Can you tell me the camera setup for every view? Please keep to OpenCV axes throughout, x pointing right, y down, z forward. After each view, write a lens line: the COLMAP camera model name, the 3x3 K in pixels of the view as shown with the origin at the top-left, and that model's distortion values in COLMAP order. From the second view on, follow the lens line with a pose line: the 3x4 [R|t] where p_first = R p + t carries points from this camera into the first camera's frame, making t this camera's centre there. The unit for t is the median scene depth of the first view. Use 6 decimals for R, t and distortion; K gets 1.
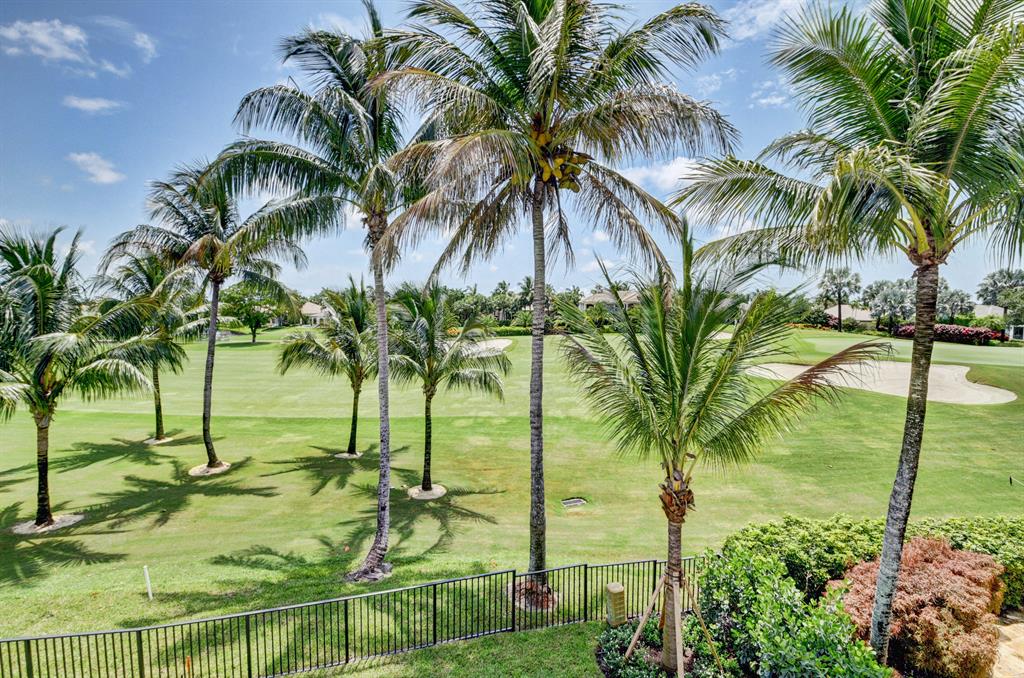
lens RADIAL K [[455.3, 0, 506.4], [0, 455.3, 336.4], [0, 0, 1]] dist [-0.011418, -0.008895]
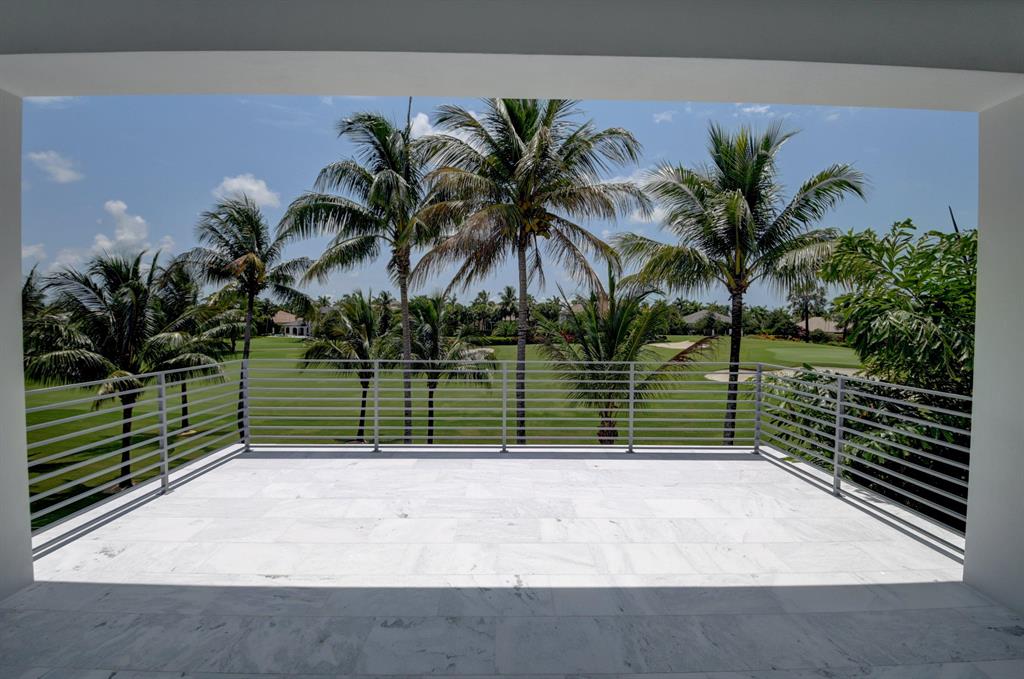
lens RADIAL K [[482.9, 0, 510.7], [0, 482.9, 343.9], [0, 0, 1]] dist [-0.007325, 0.000517]
pose [[0.998530, 0.003359, 0.054106, -0.031817], [-0.002841, 0.999950, -0.009635, 0.026245], [-0.054136, 0.009467, 0.998489, -0.353392]]
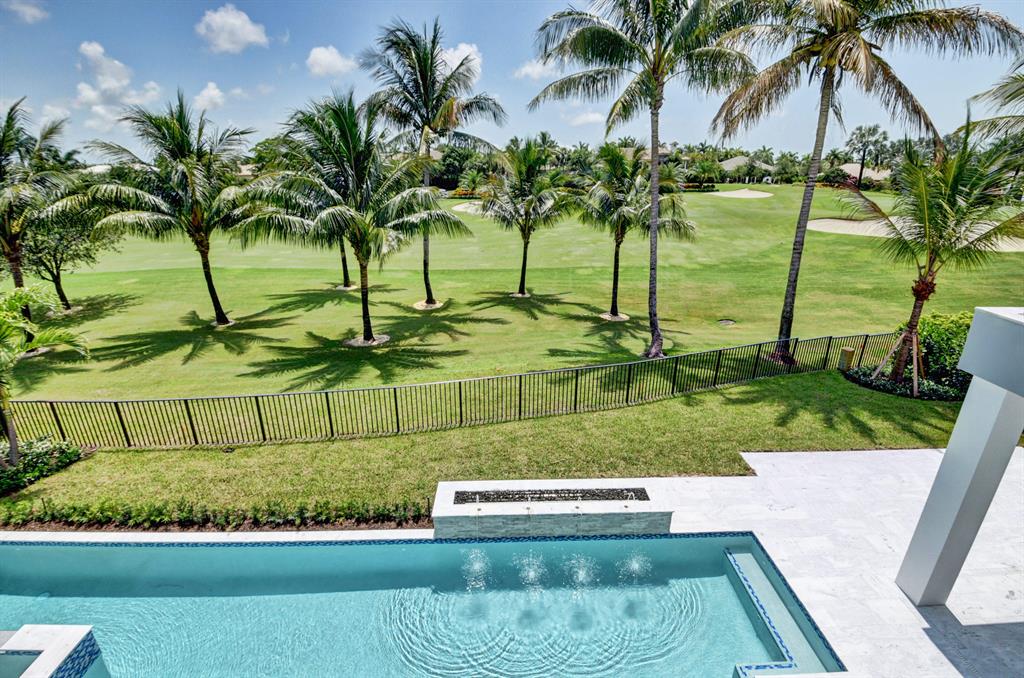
lens RADIAL K [[455.3, 0, 508.5], [0, 455.3, 337.3], [0, 0, 1]] dist [-0.011418, -0.008895]
pose [[0.998936, -0.020253, 0.041442, -0.530083], [0.007250, 0.956222, 0.292552, 0.013836], [-0.045552, -0.291940, 0.955351, -0.247463]]
